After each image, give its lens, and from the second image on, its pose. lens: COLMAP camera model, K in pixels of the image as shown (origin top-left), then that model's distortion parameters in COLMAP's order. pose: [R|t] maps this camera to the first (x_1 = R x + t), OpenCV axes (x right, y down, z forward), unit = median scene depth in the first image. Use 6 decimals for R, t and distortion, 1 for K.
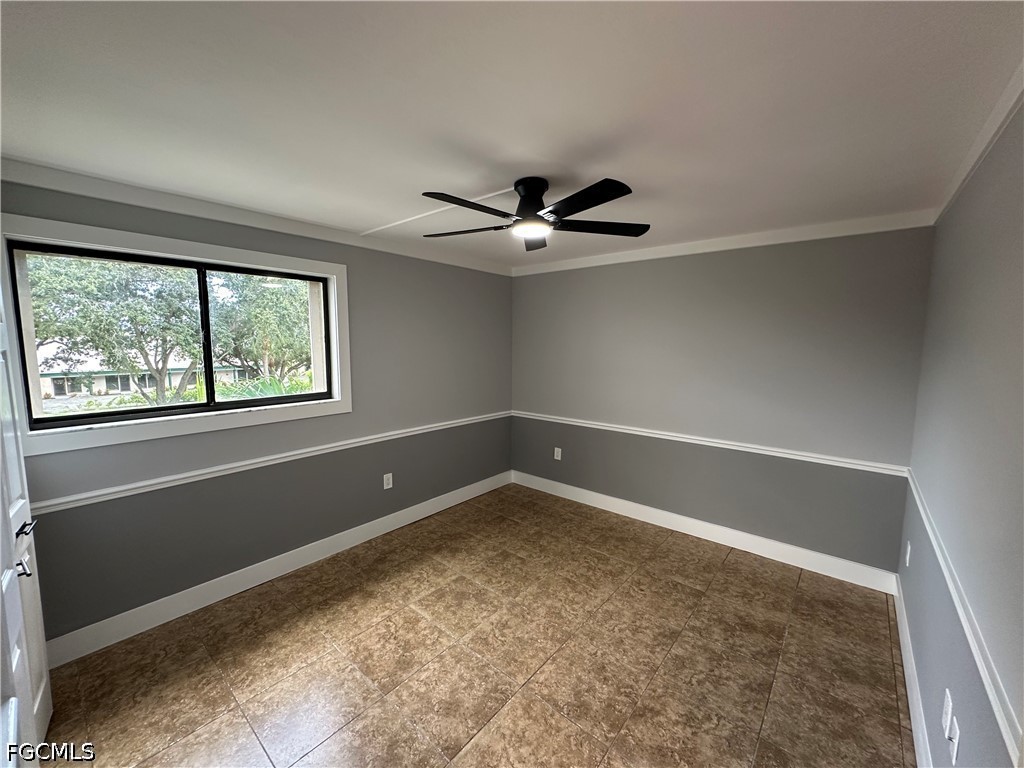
lens RADIAL K [[408.4, 0, 512.0], [0, 408.4, 384.0], [0, 0, 1]] dist [-0.002355, 0.000502]
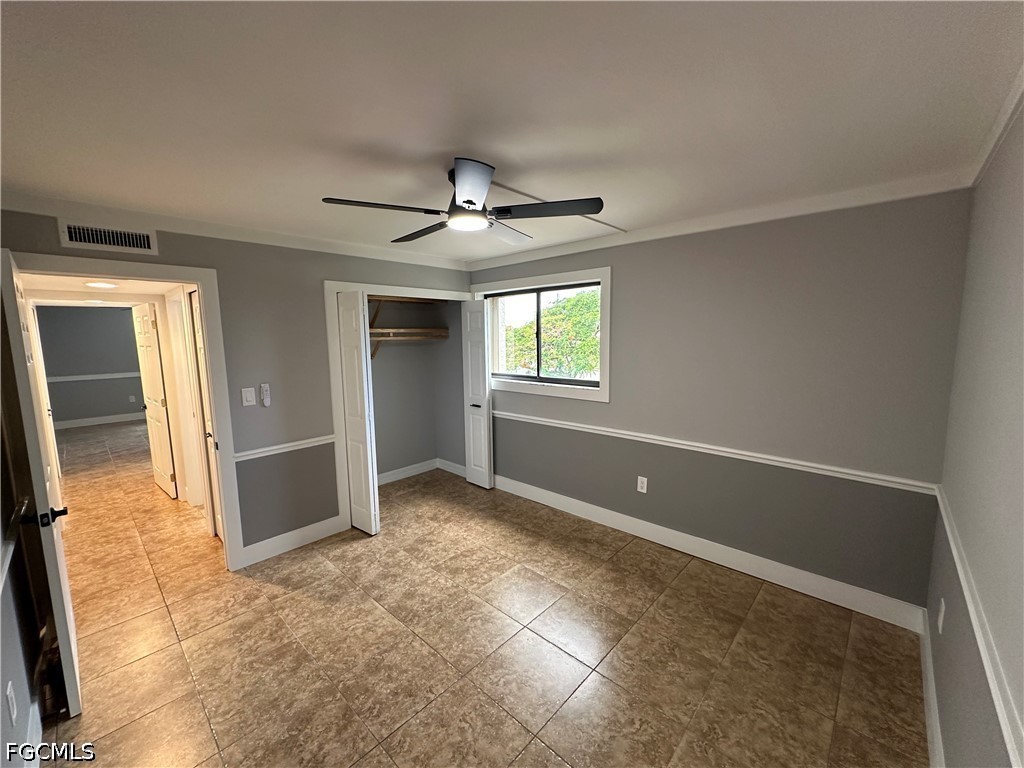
lens RADIAL K [[408.4, 0, 512.0], [0, 408.4, 384.0], [0, 0, 1]] dist [-0.002355, 0.000502]
pose [[-0.045728, 0.116831, -0.992099, 1.004033], [-0.093145, 0.988312, 0.120678, -0.127019], [0.994602, 0.097927, -0.034311, 1.143742]]
